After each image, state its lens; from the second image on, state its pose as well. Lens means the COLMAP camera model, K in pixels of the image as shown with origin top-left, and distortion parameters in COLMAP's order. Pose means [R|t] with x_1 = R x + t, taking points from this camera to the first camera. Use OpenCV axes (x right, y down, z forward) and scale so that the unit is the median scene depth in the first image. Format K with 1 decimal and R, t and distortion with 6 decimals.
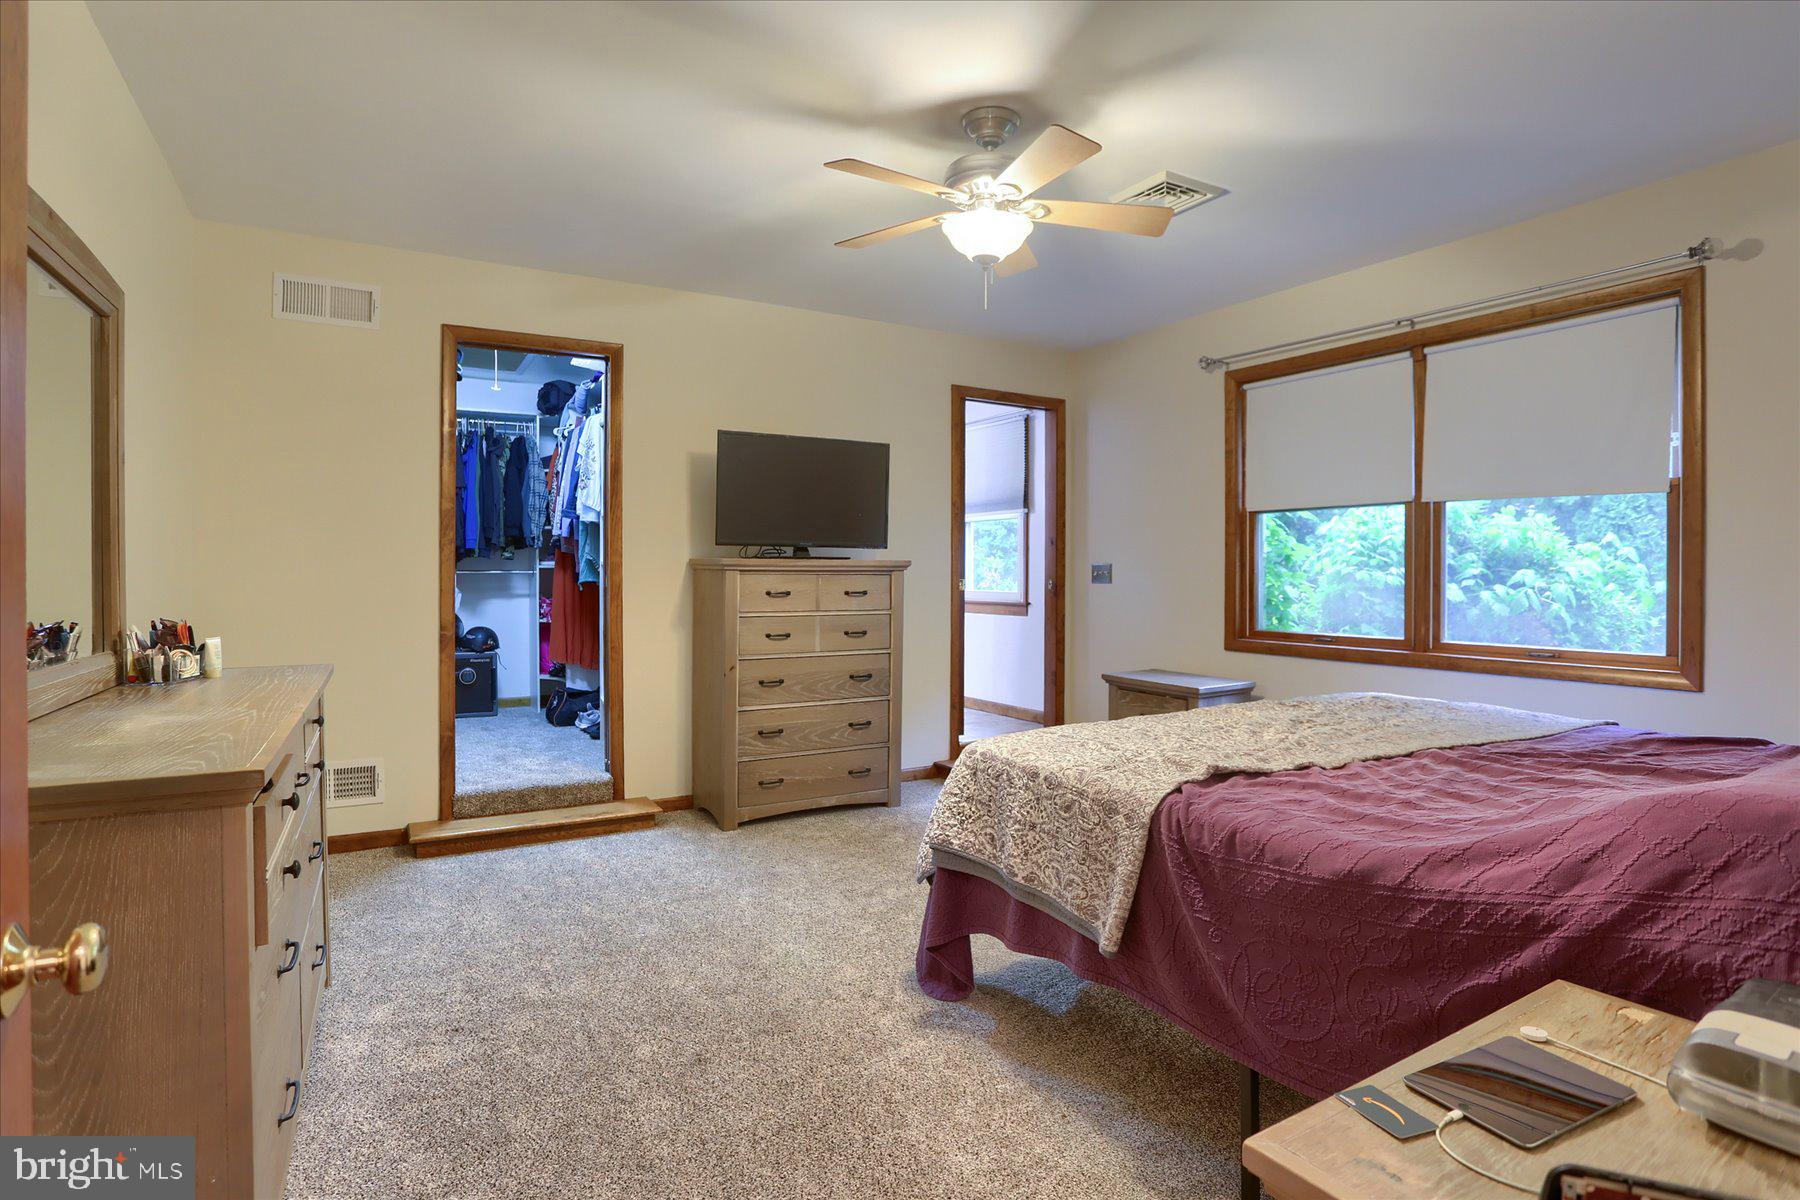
lens RADIAL K [[907.7, 0, 875.1], [0, 907.7, 579.8], [0, 0, 1]] dist [-0.076778, 0.028211]
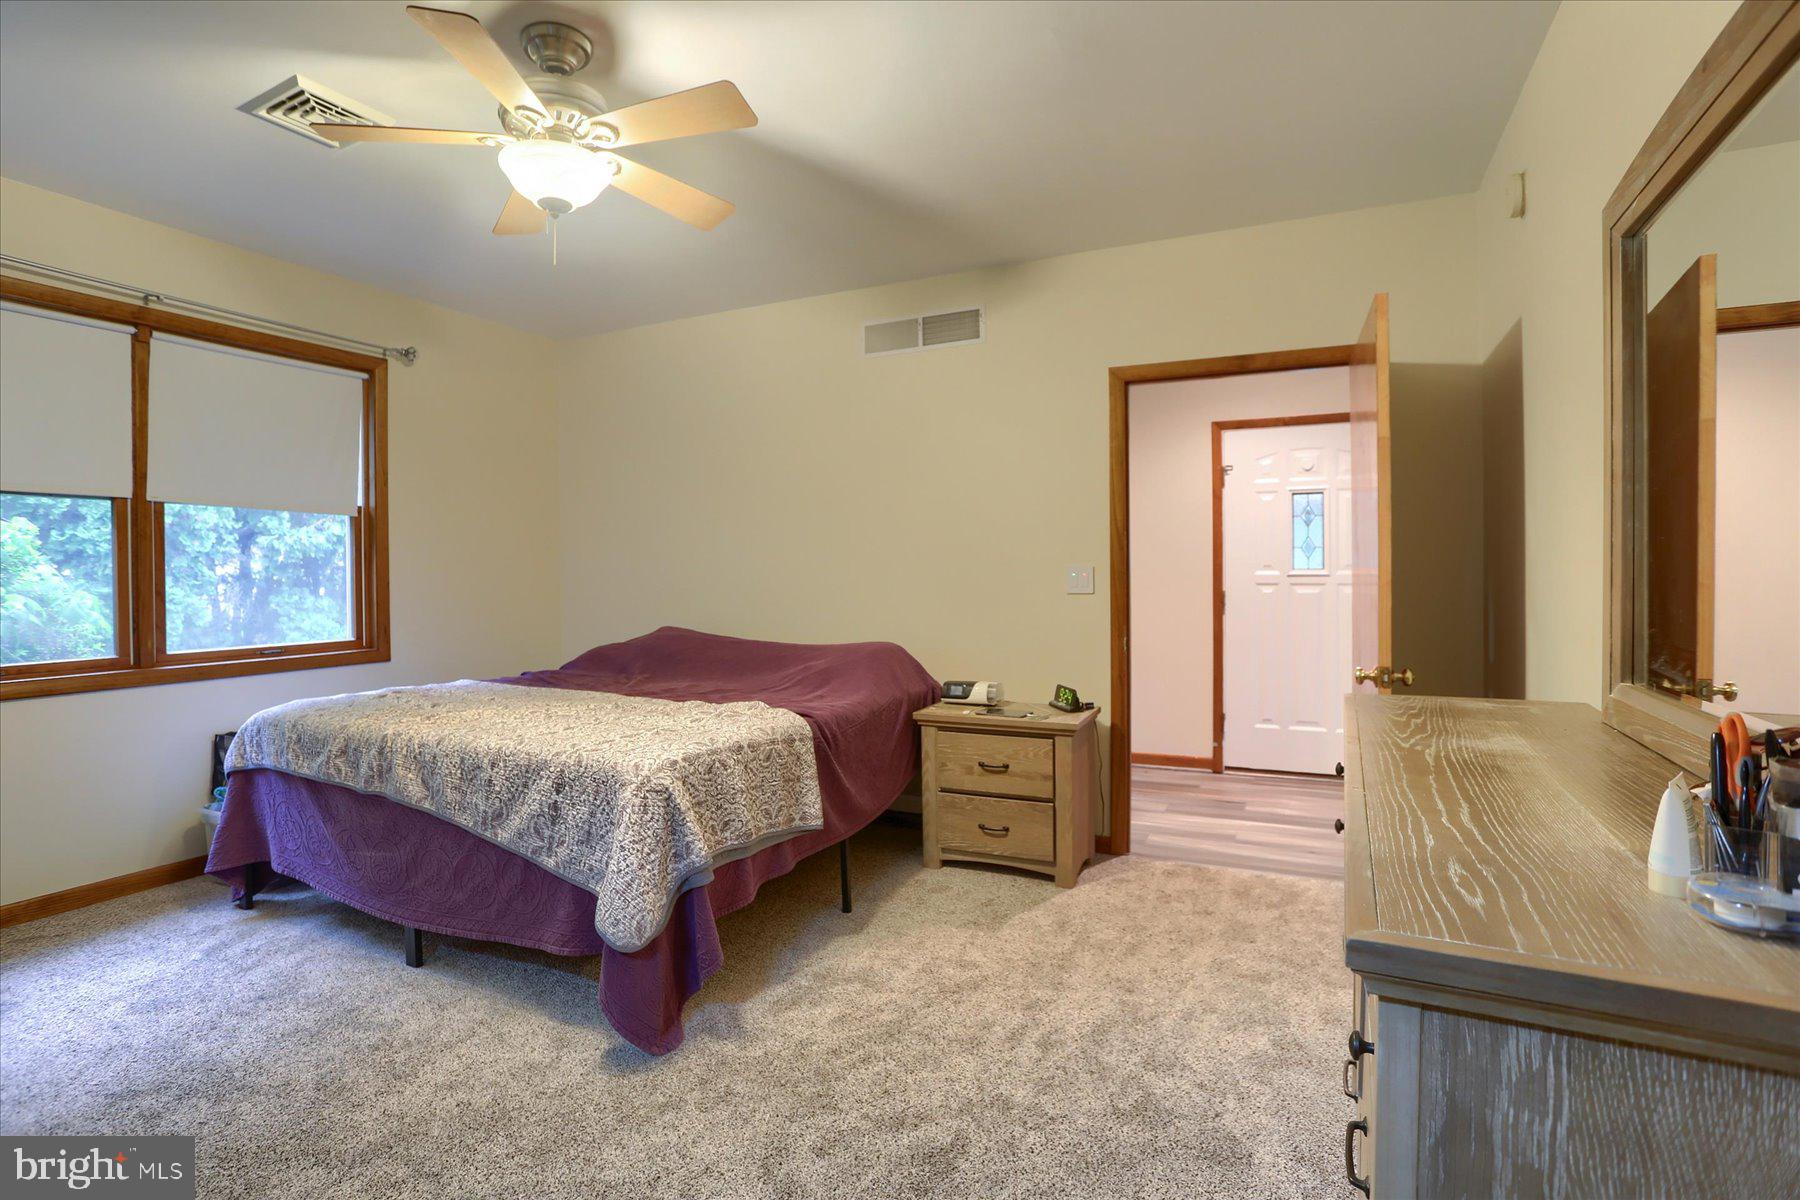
lens RADIAL K [[907.7, 0, 875.1], [0, 907.7, 579.8], [0, 0, 1]] dist [-0.076778, 0.028211]
pose [[-0.558077, -0.004362, 0.829777, -0.615108], [0.011425, 0.999851, 0.012940, -0.012145], [-0.829710, 0.016702, -0.557944, 1.027367]]
